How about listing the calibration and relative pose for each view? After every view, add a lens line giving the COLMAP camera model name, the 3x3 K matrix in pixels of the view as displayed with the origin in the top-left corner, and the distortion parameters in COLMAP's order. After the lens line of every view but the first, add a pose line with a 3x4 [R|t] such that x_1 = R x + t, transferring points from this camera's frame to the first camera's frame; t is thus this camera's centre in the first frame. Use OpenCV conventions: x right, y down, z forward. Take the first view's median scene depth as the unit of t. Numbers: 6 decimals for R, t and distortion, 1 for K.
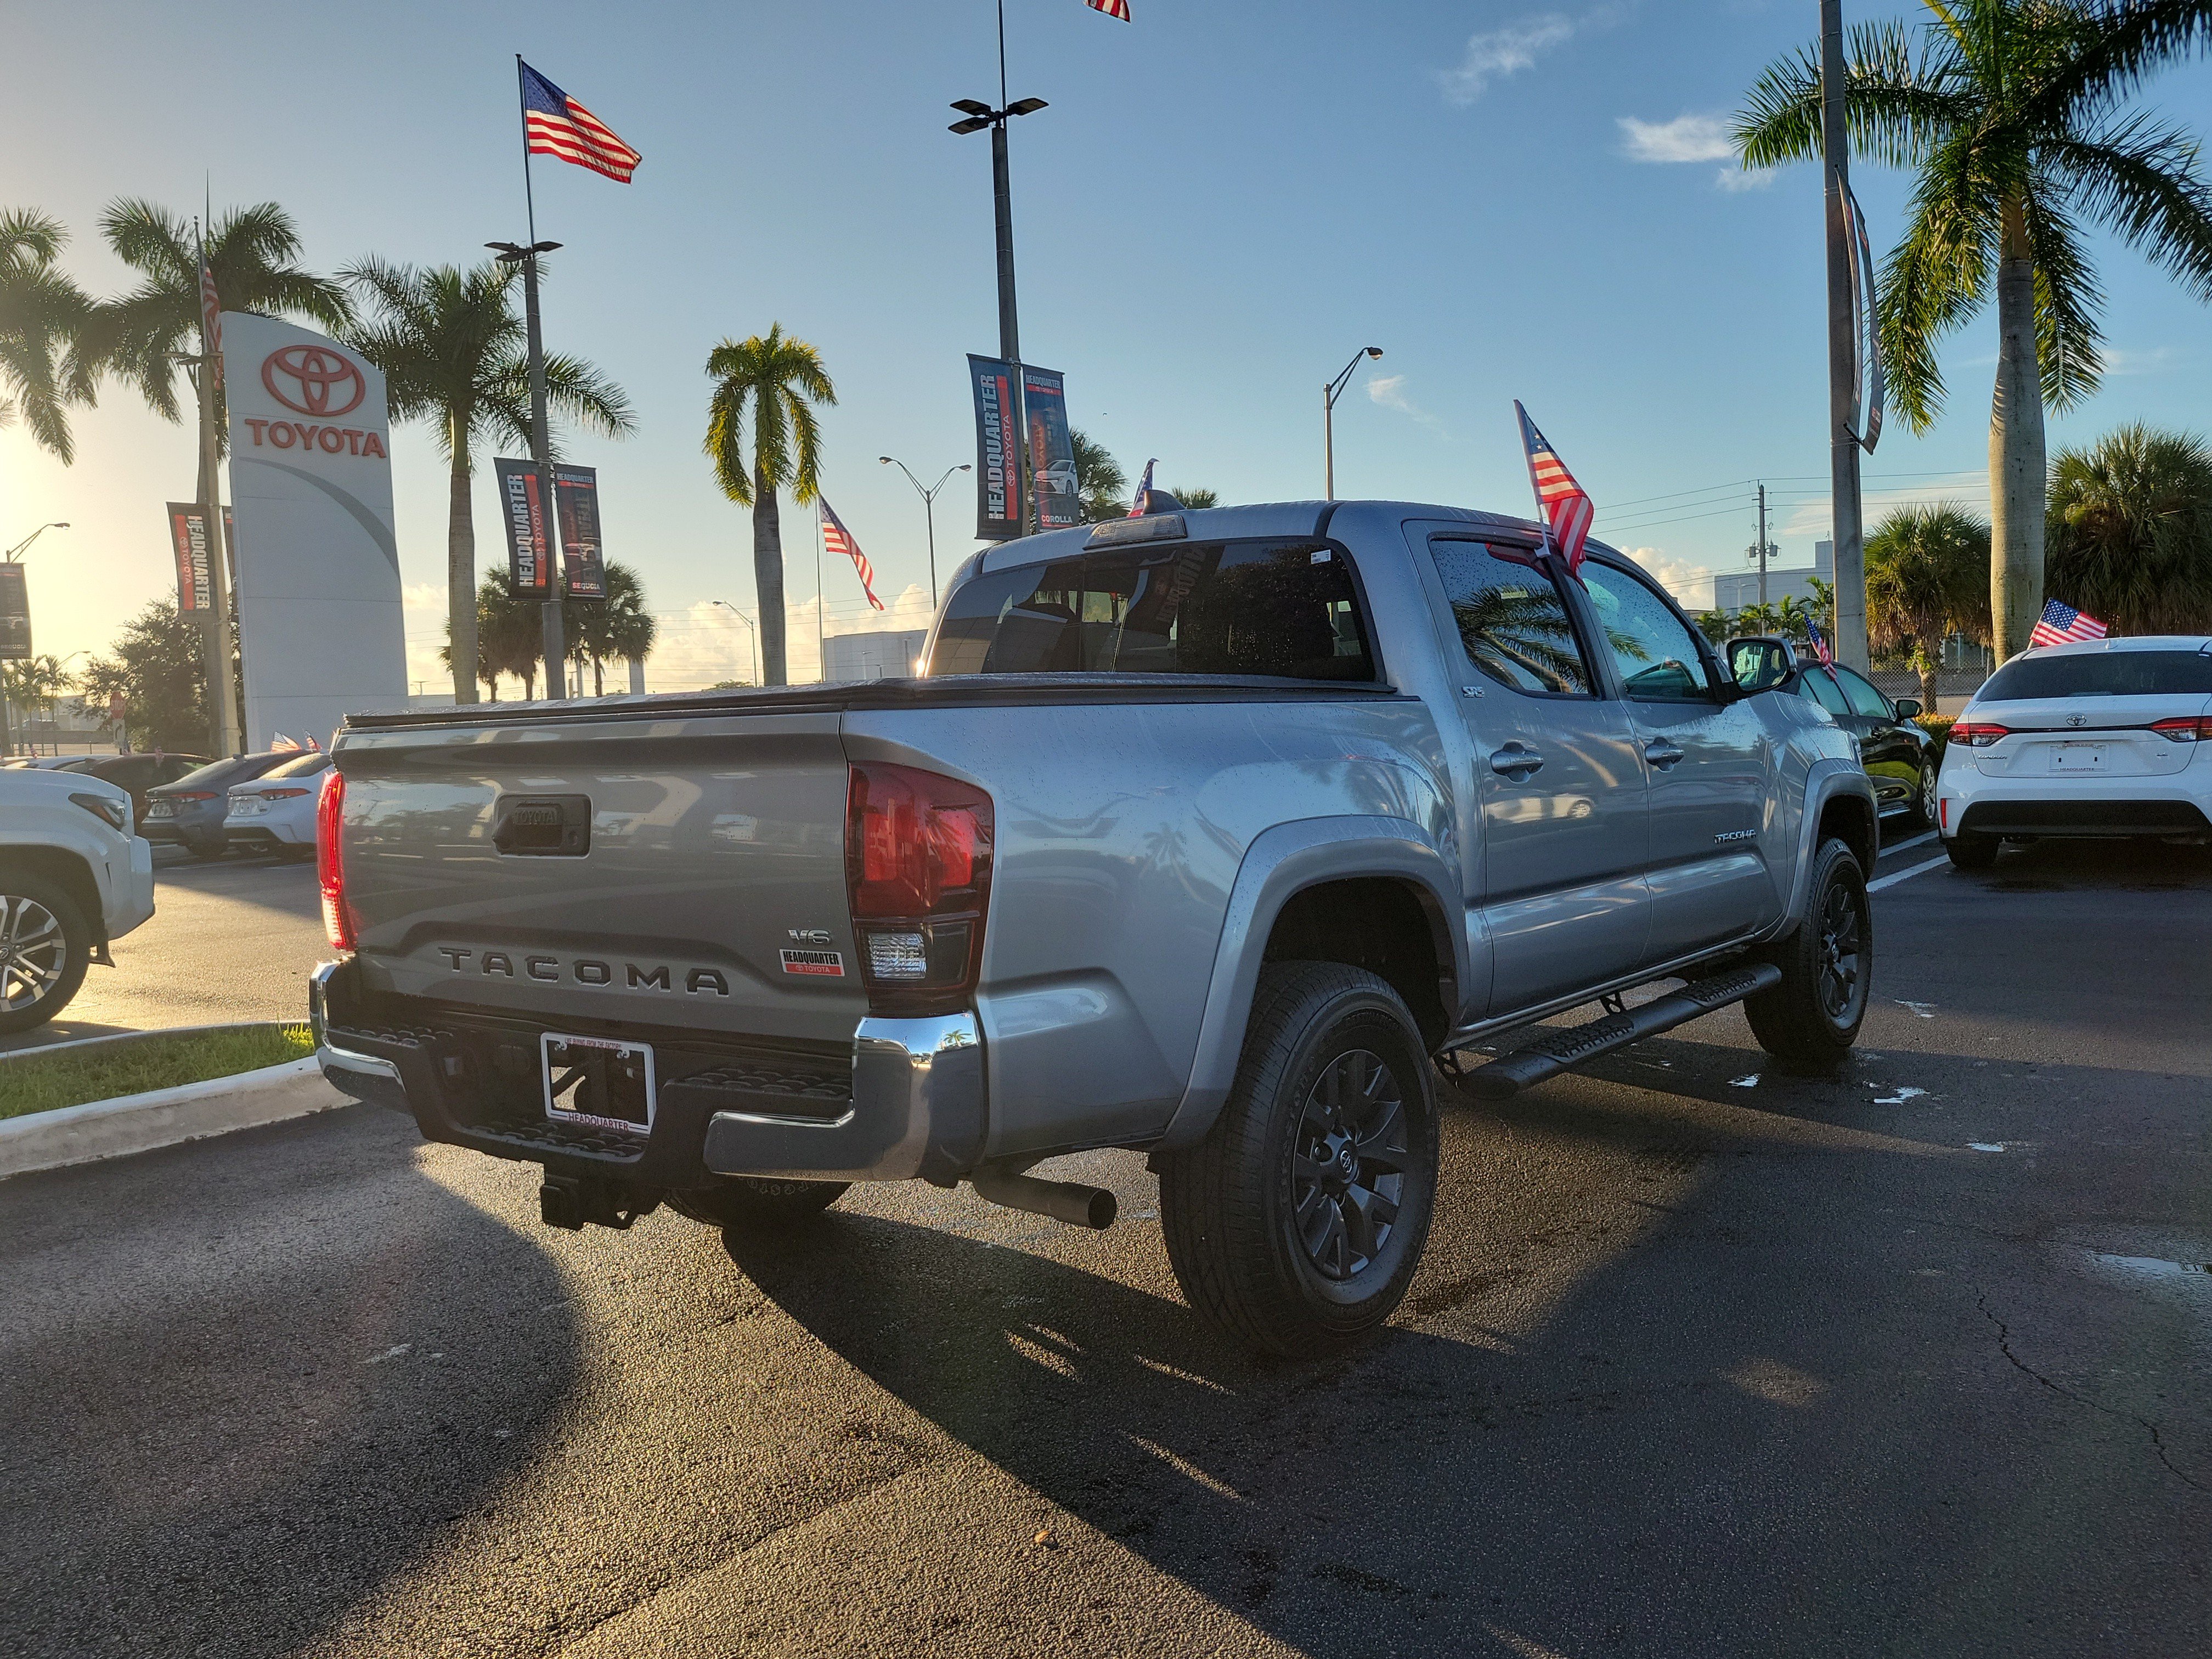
lens RADIAL K [[1761.8, 0, 1089.2], [0, 1761.8, 818.7], [0, 0, 1]] dist [0.044679, -0.030308]
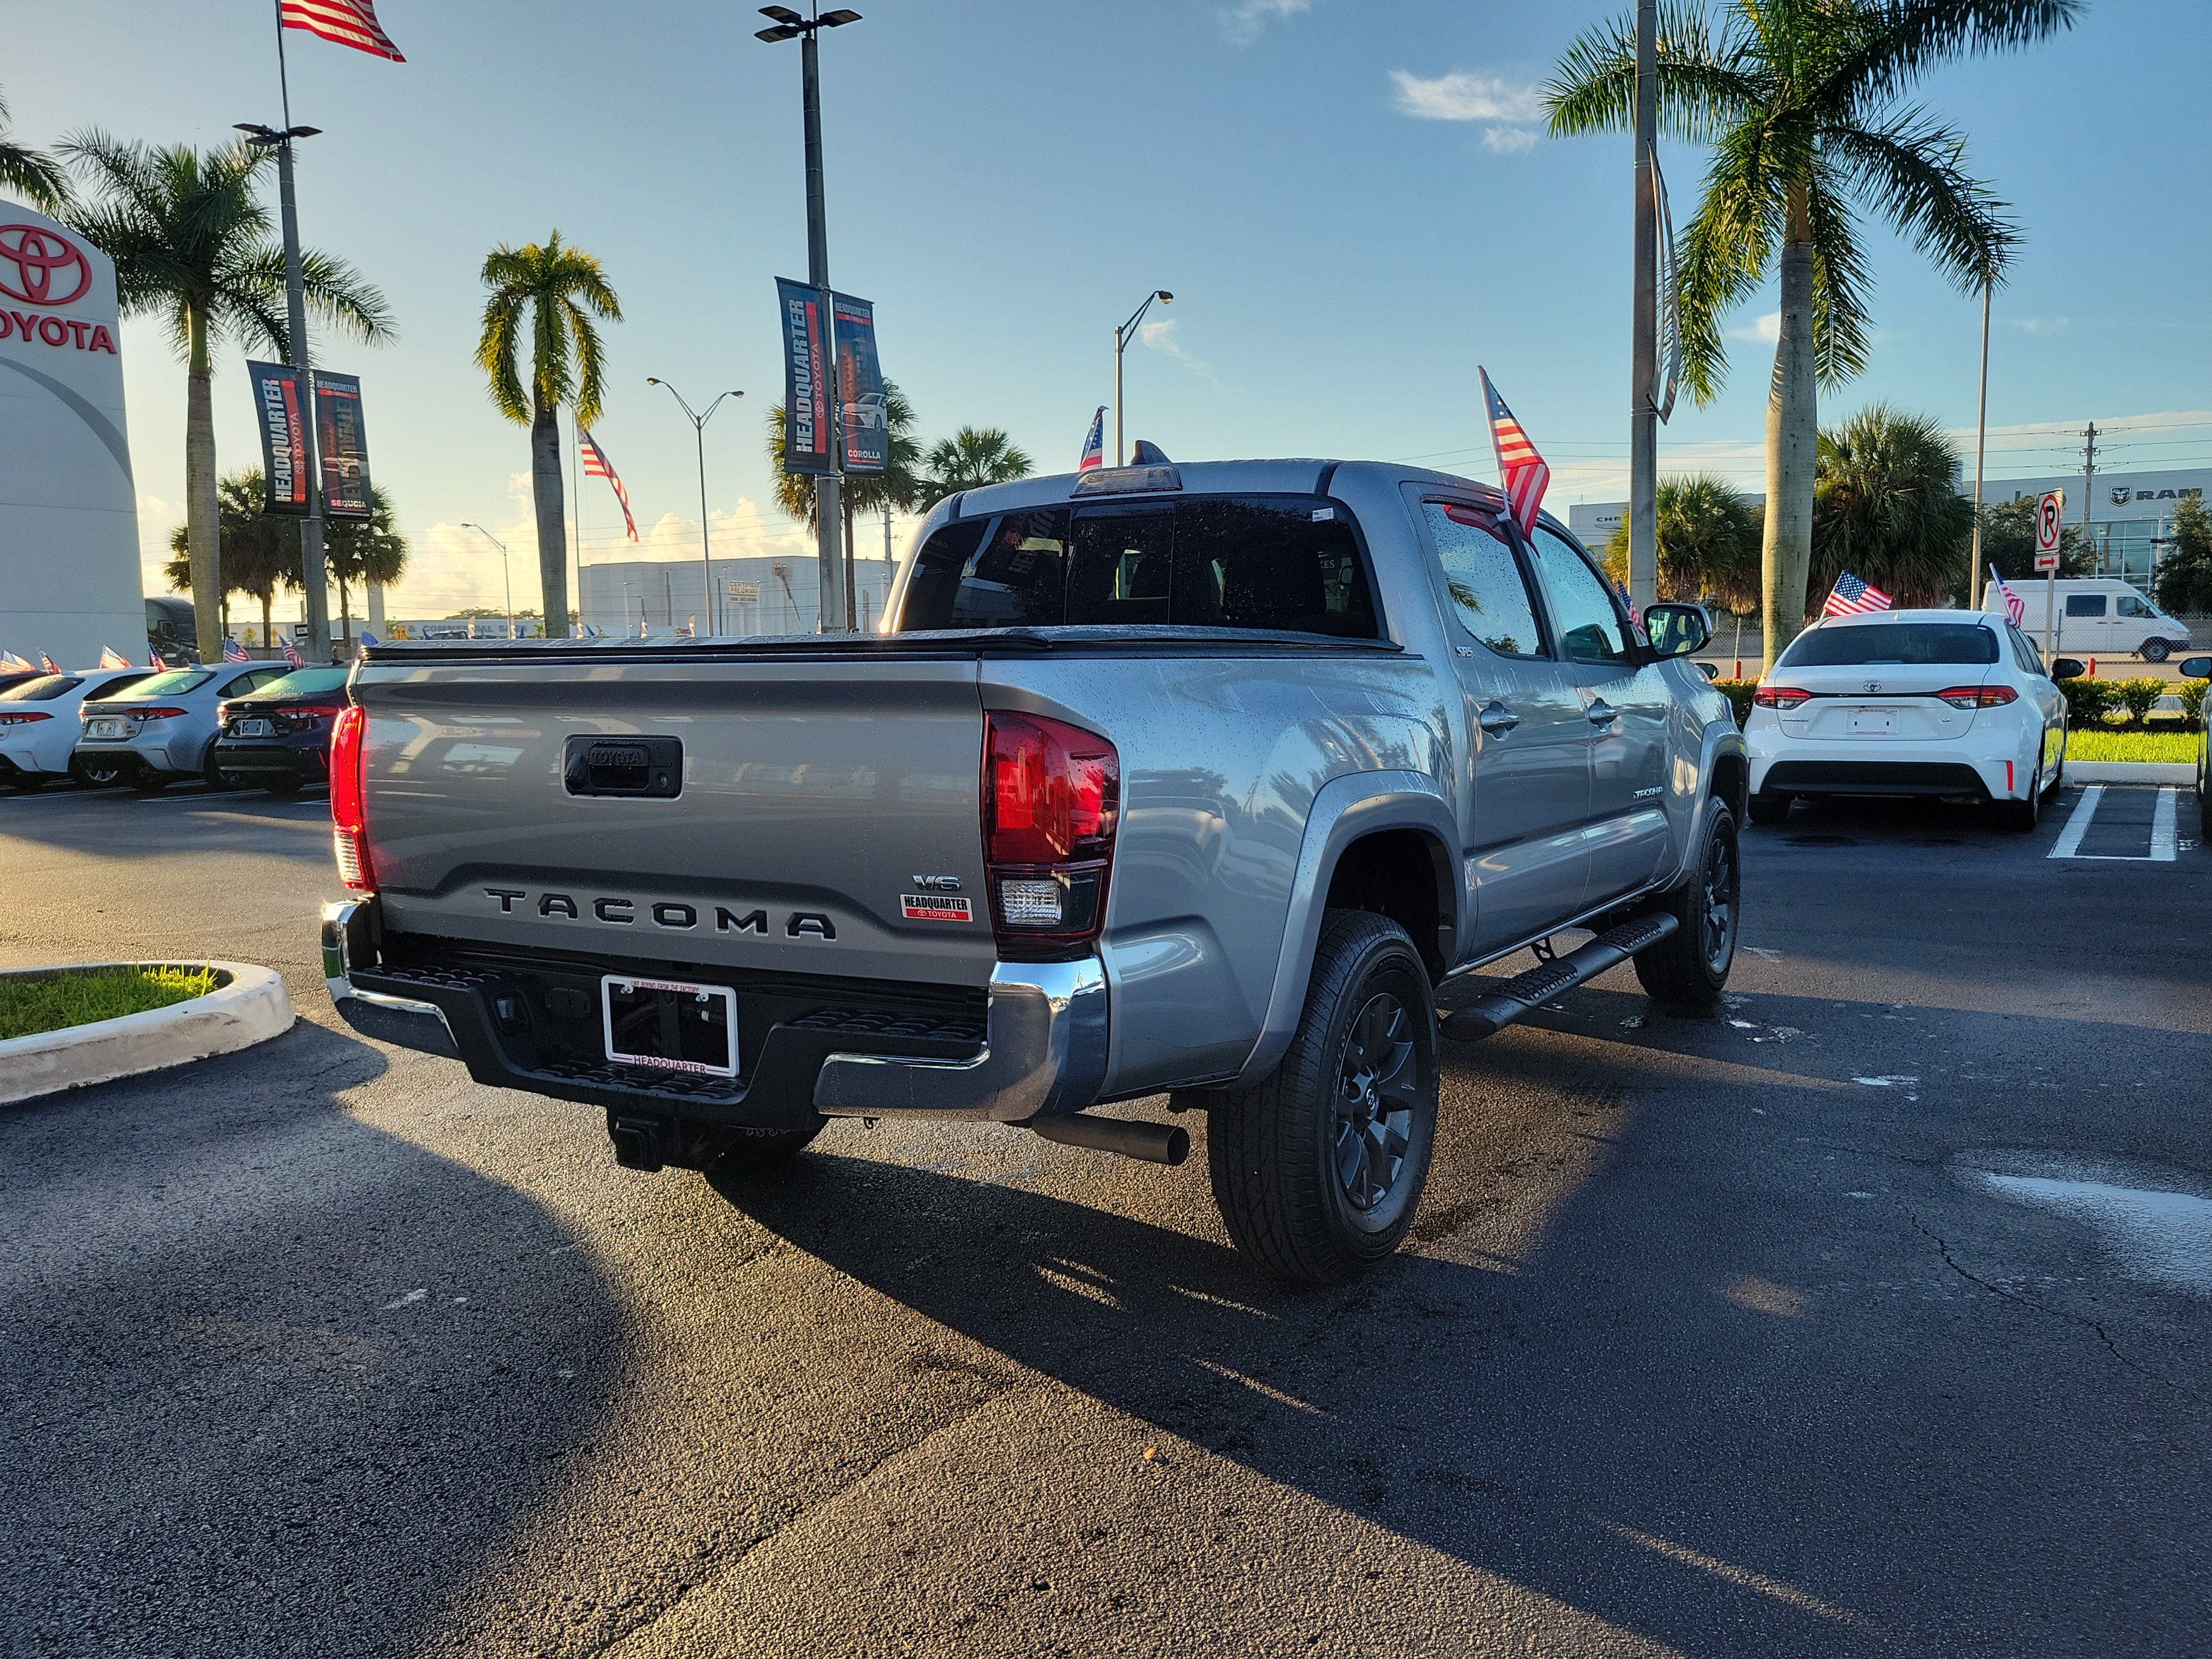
lens RADIAL K [[1764.3, 0, 1095.5], [0, 1764.3, 865.8], [0, 0, 1]] dist [0.046815, -0.035050]
pose [[0.990955, 0.010010, 0.133824, -0.094232], [-0.017806, 0.998205, 0.057183, -0.001039], [-0.133011, -0.059048, 0.989354, -0.006493]]
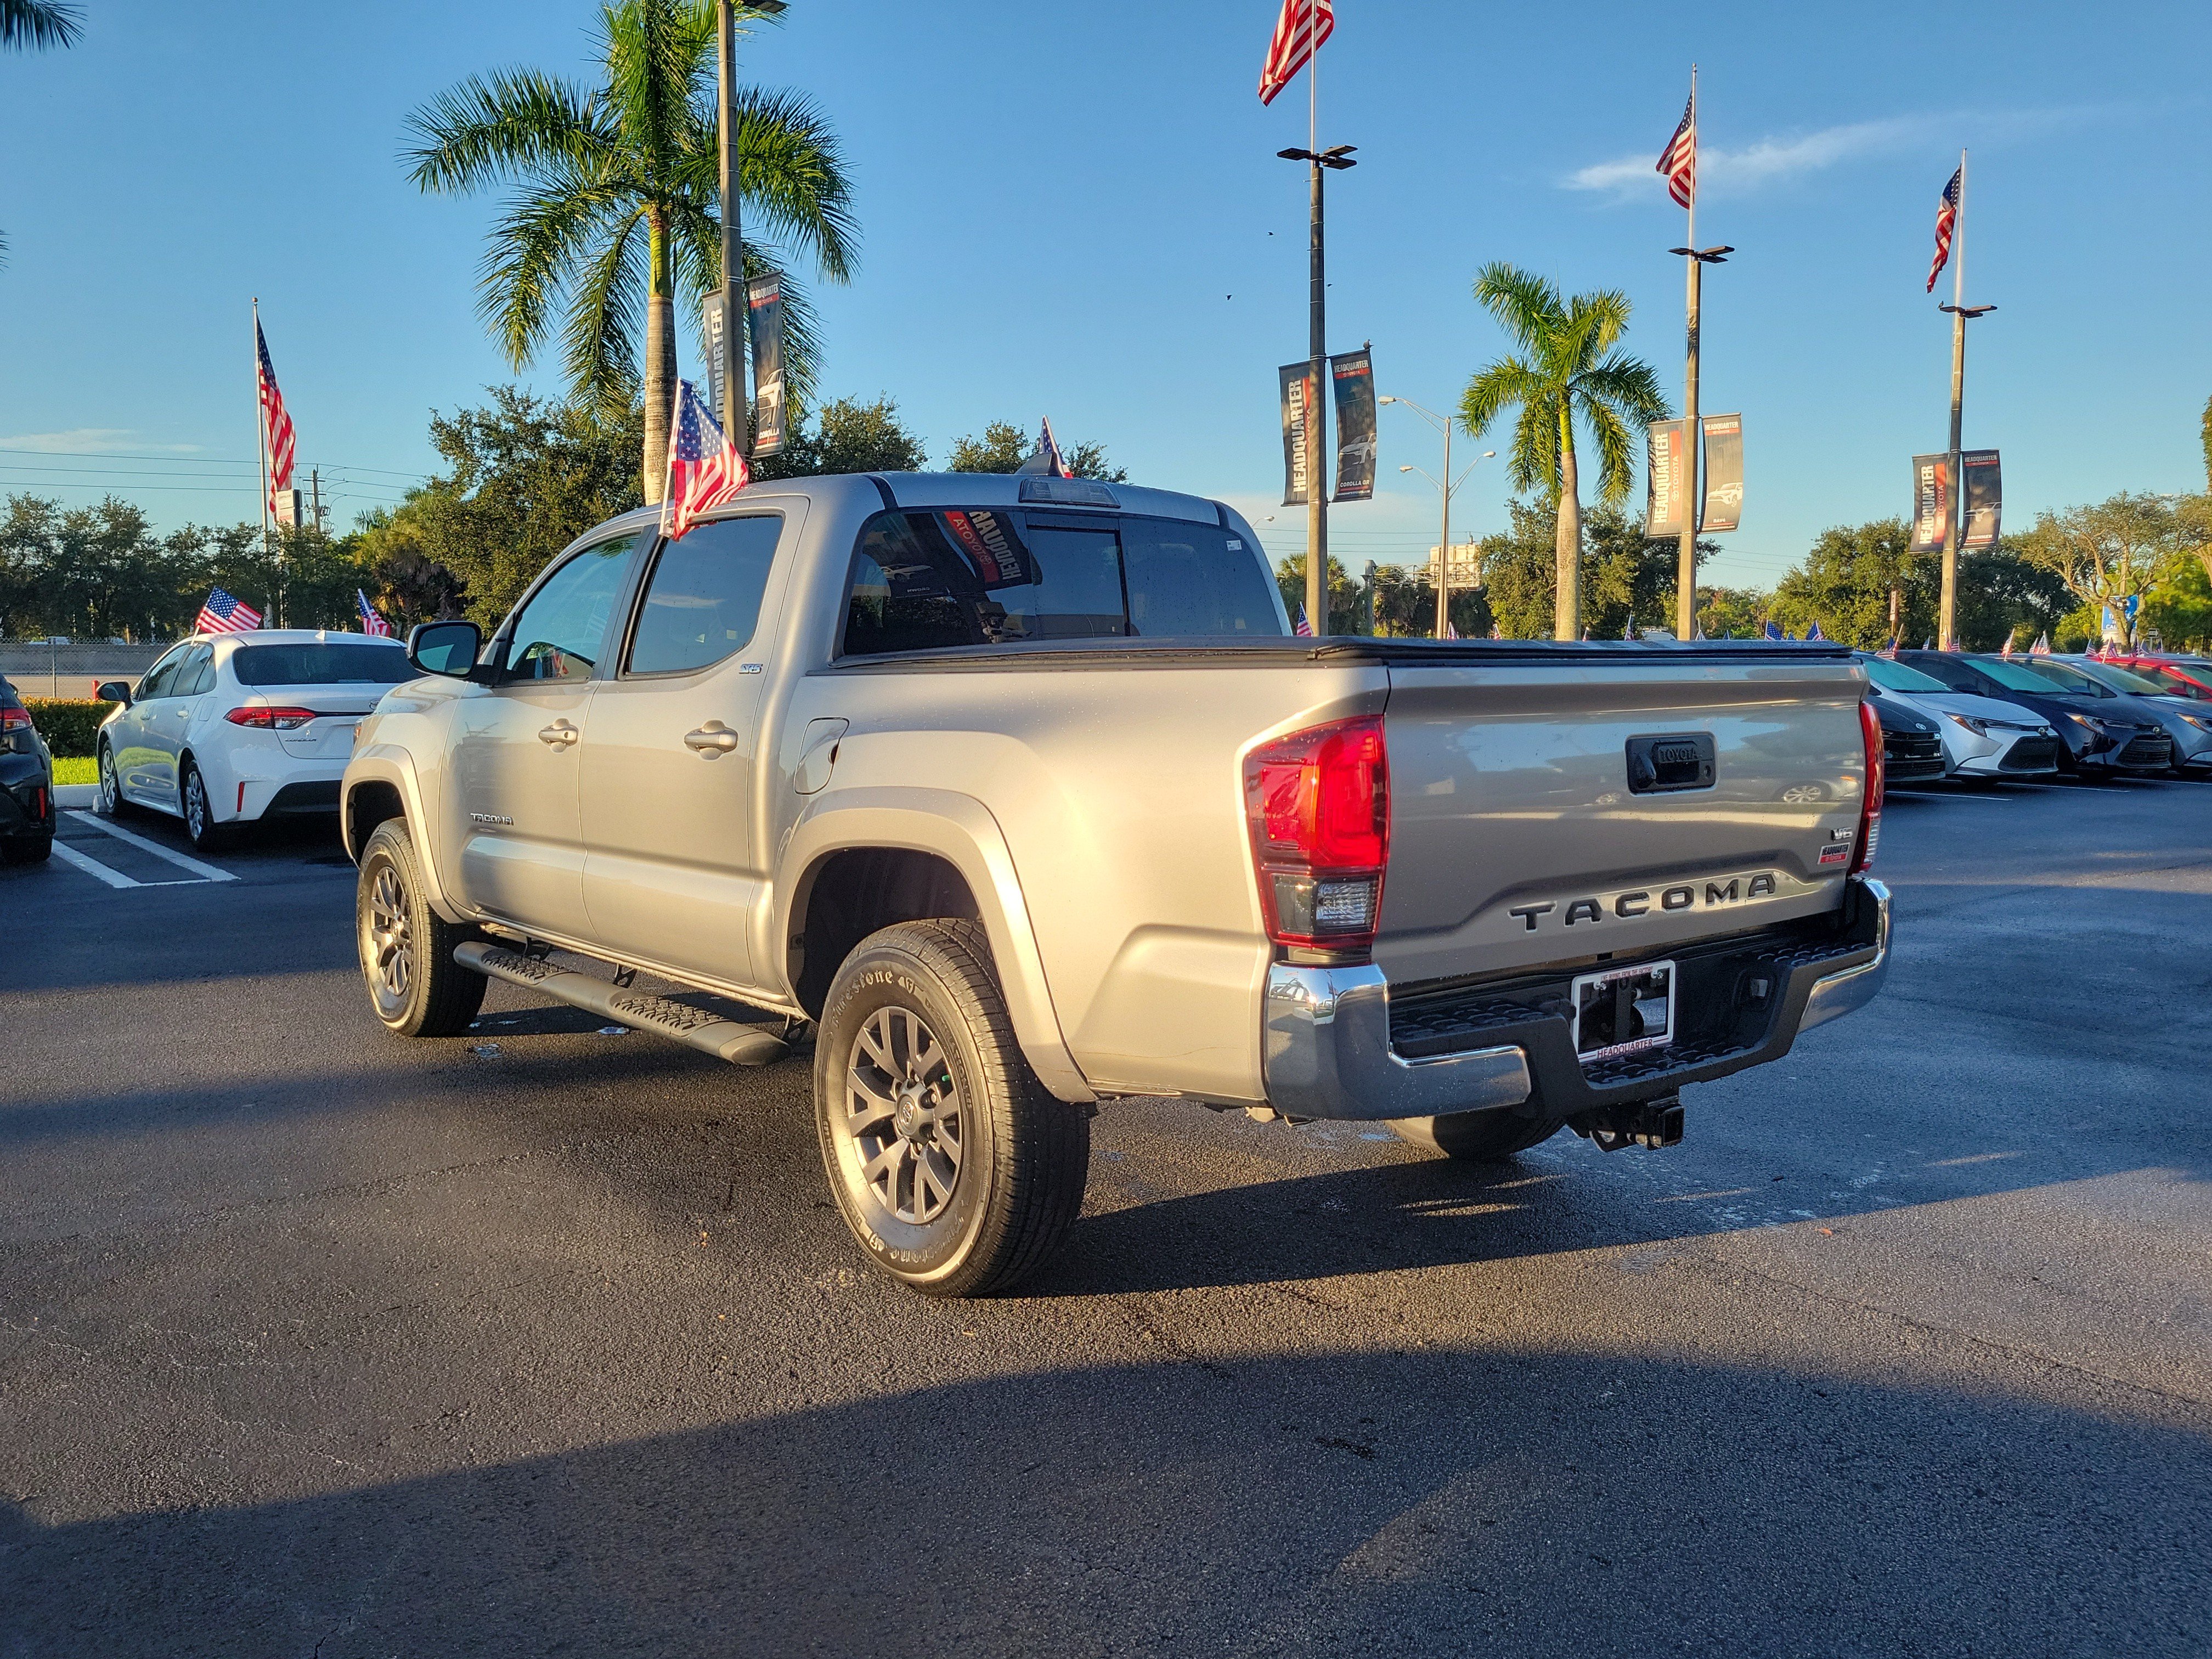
lens RADIAL K [[1759.8, 0, 1106.0], [0, 1759.8, 829.5], [0, 0, 1]] dist [0.044169, -0.002588]
pose [[0.234879, -0.053279, 0.970563, -0.732669], [0.047318, 0.997940, 0.043331, -0.009329], [-0.970872, 0.035747, 0.236916, 0.565827]]
